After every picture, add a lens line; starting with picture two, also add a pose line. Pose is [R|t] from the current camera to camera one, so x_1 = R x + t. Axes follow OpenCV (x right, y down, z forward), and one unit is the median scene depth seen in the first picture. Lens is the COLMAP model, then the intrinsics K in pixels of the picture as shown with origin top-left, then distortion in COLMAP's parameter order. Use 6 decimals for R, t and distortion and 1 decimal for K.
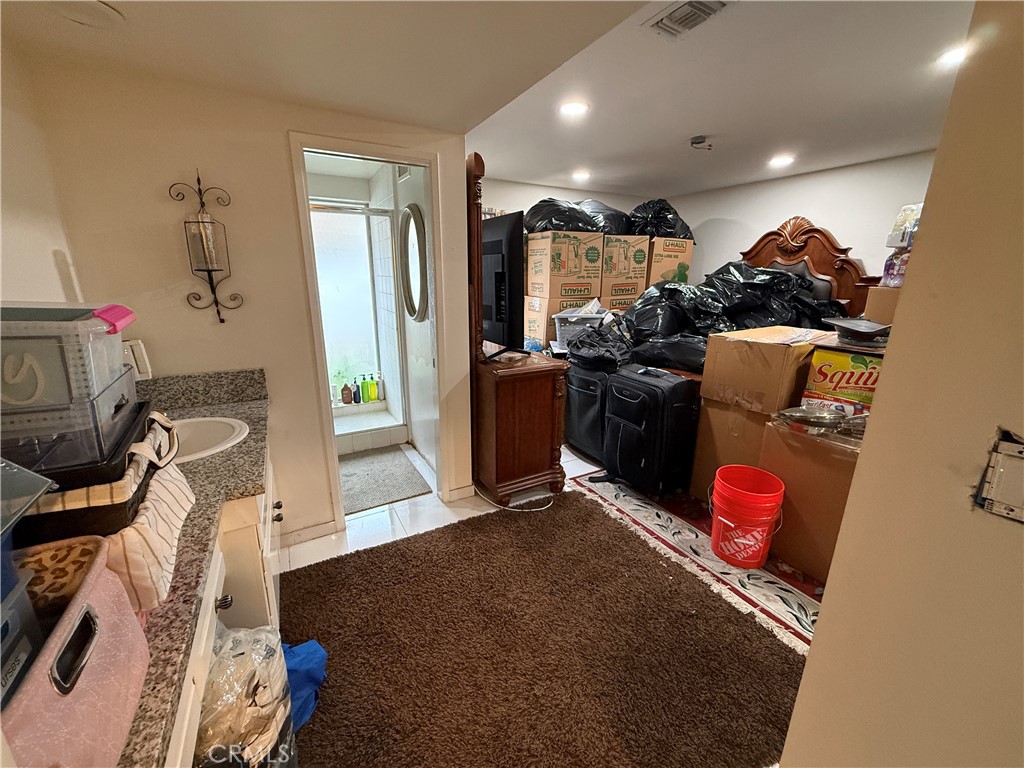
lens RADIAL K [[406.1, 0, 511.8], [0, 406.1, 385.0], [0, 0, 1]] dist [-0.000214, 0.000270]
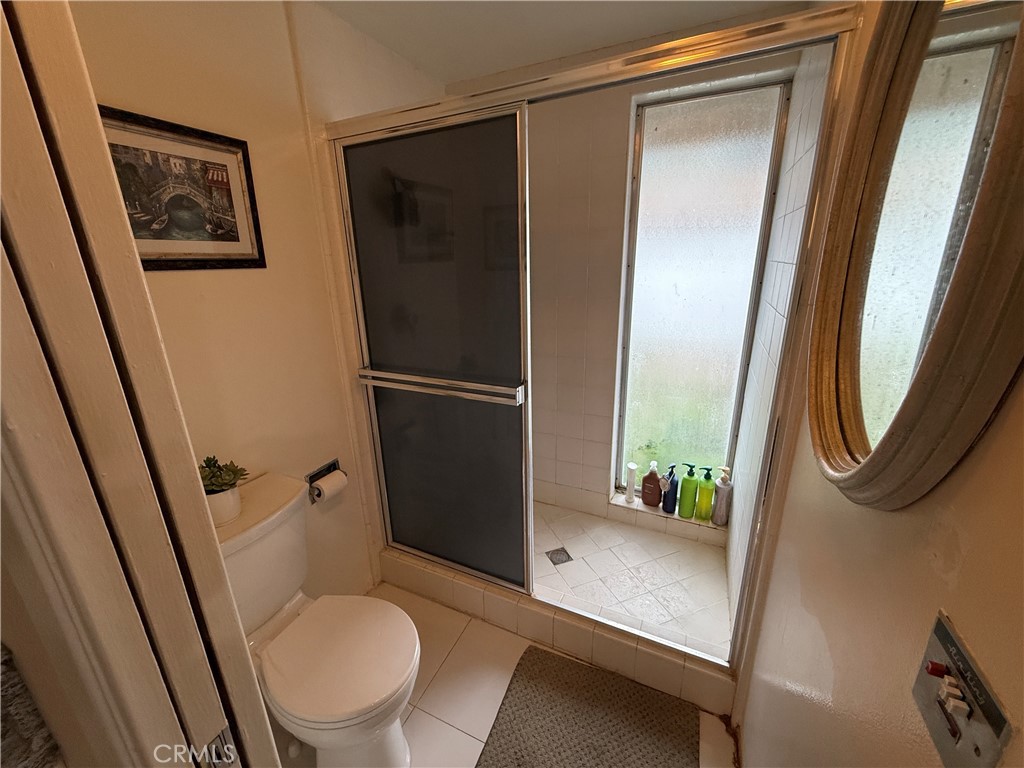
lens RADIAL K [[406.1, 0, 507.8], [0, 406.1, 387.6], [0, 0, 1]] dist [-0.000214, 0.000270]
pose [[0.585463, 0.237890, -0.775011, -0.196822], [-0.191027, 0.969541, 0.153294, -0.211823], [0.787872, 0.058300, 0.613073, 0.742547]]
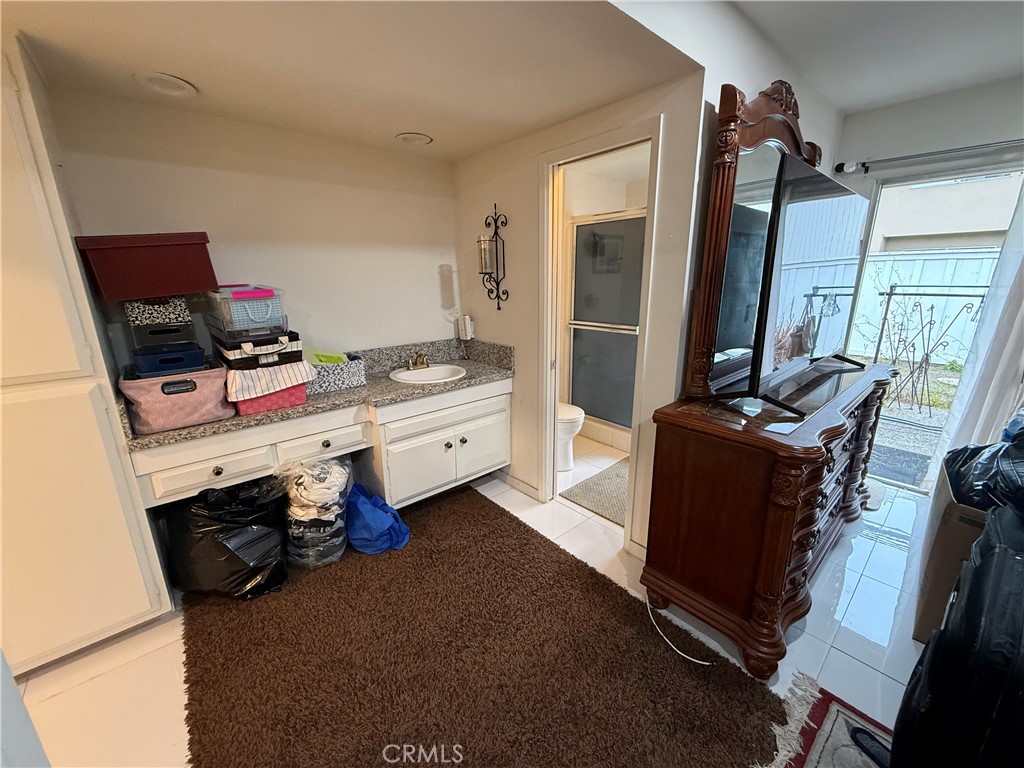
lens RADIAL K [[406.1, 0, 507.4], [0, 406.1, 382.6], [0, 0, 1]] dist [-0.000214, 0.000270]
pose [[0.197194, 0.245721, -0.949071, 0.454624], [-0.243659, 0.949987, 0.195332, -0.125813], [0.949603, 0.192731, 0.247204, 0.465140]]
